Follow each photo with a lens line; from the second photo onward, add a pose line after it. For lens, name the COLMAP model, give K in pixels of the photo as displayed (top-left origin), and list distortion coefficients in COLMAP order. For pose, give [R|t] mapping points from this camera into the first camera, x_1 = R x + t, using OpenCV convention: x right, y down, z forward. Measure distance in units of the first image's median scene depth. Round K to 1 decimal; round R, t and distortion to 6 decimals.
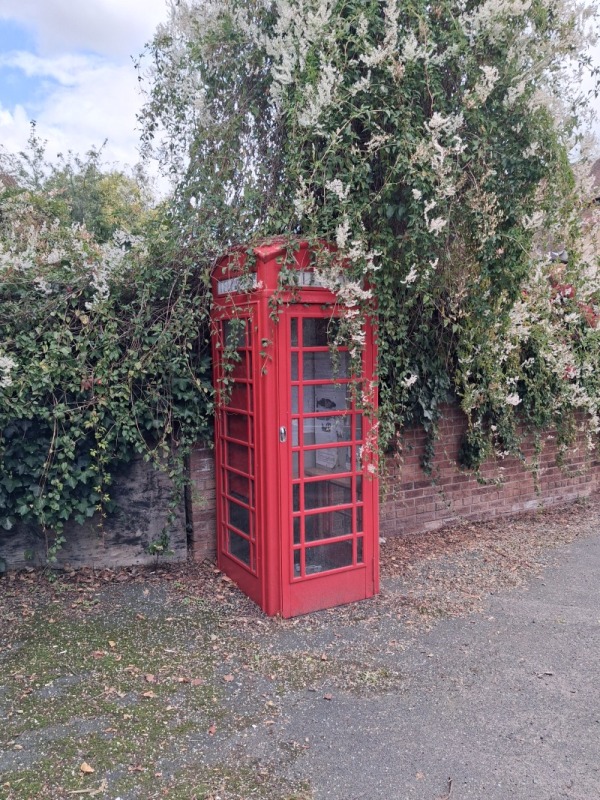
lens RADIAL K [[626.9, 0, 284.2], [0, 626.9, 403.0], [0, 0, 1]] dist [-0.005211, -0.000941]
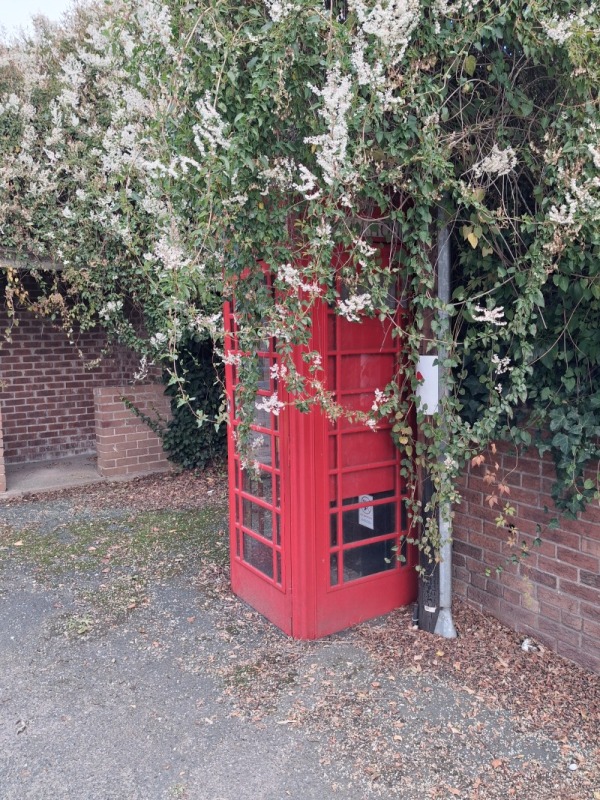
lens RADIAL K [[626.9, 0, 282.8], [0, 626.9, 403.8], [0, 0, 1]] dist [-0.003948, 0.005920]
pose [[0.047182, 0.134259, -0.989822, 0.933176], [-0.059008, 0.989570, 0.131412, -0.076349], [0.997142, 0.052207, 0.054612, 1.016132]]
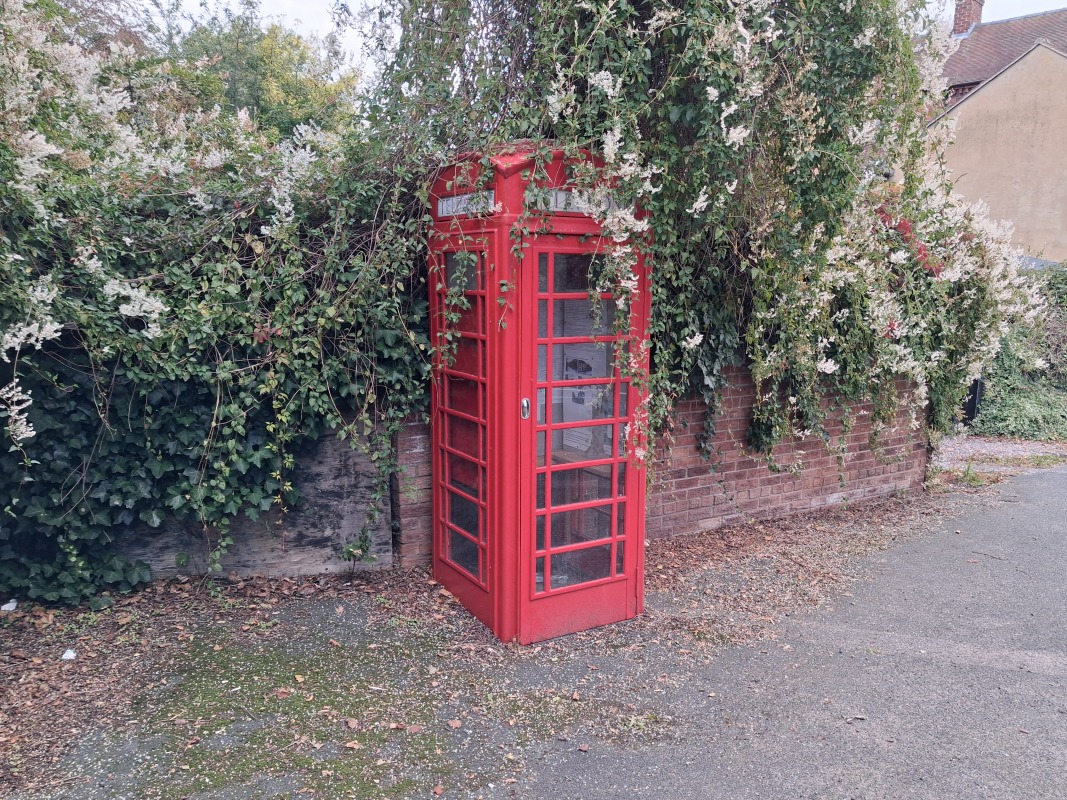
lens RADIAL K [[836.1, 0, 533.5], [0, 836.1, 400.0], [0, 0, 1]] dist [-0.005211, -0.000941]
pose [[0.998958, 0.016899, 0.042392, -0.033149], [-0.019490, 0.997919, 0.061463, -0.020761], [-0.041265, -0.062226, 0.997209, -0.009119]]
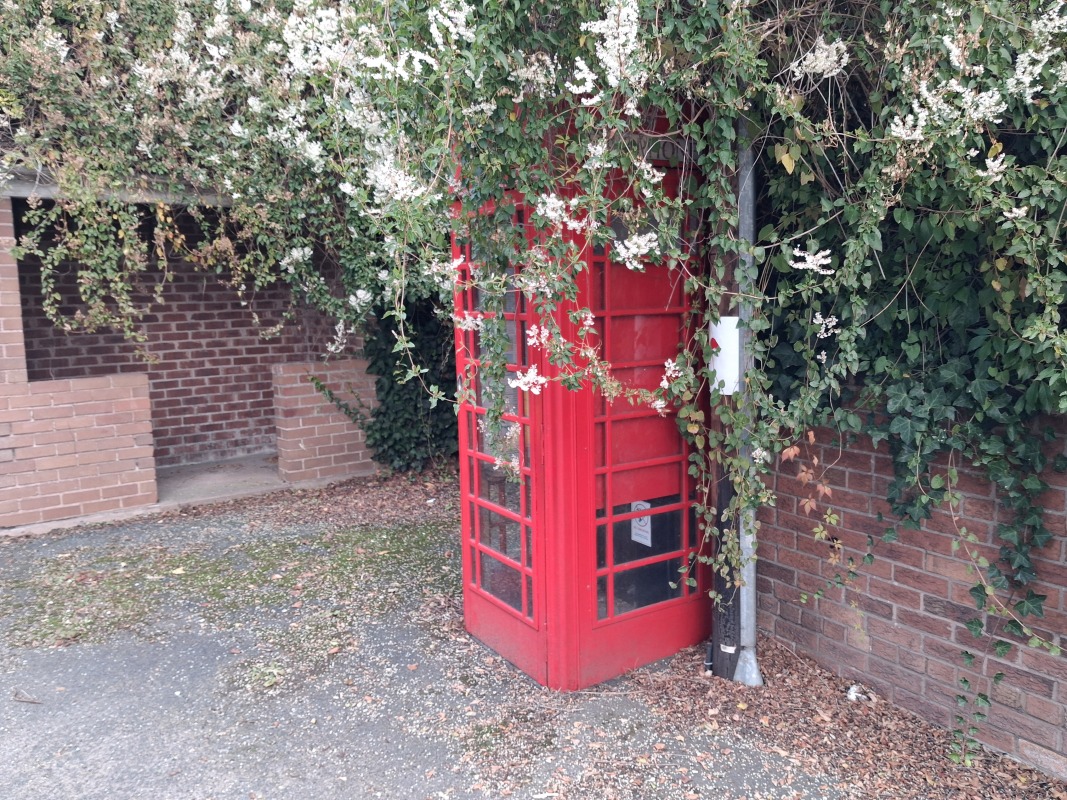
lens RADIAL K [[836.1, 0, 533.5], [0, 836.1, 400.0], [0, 0, 1]] dist [-0.005211, -0.000941]
pose [[0.068338, 0.149304, -0.986427, 0.940792], [-0.055907, 0.987758, 0.145633, -0.070840], [0.996095, 0.045196, 0.075848, 0.998870]]
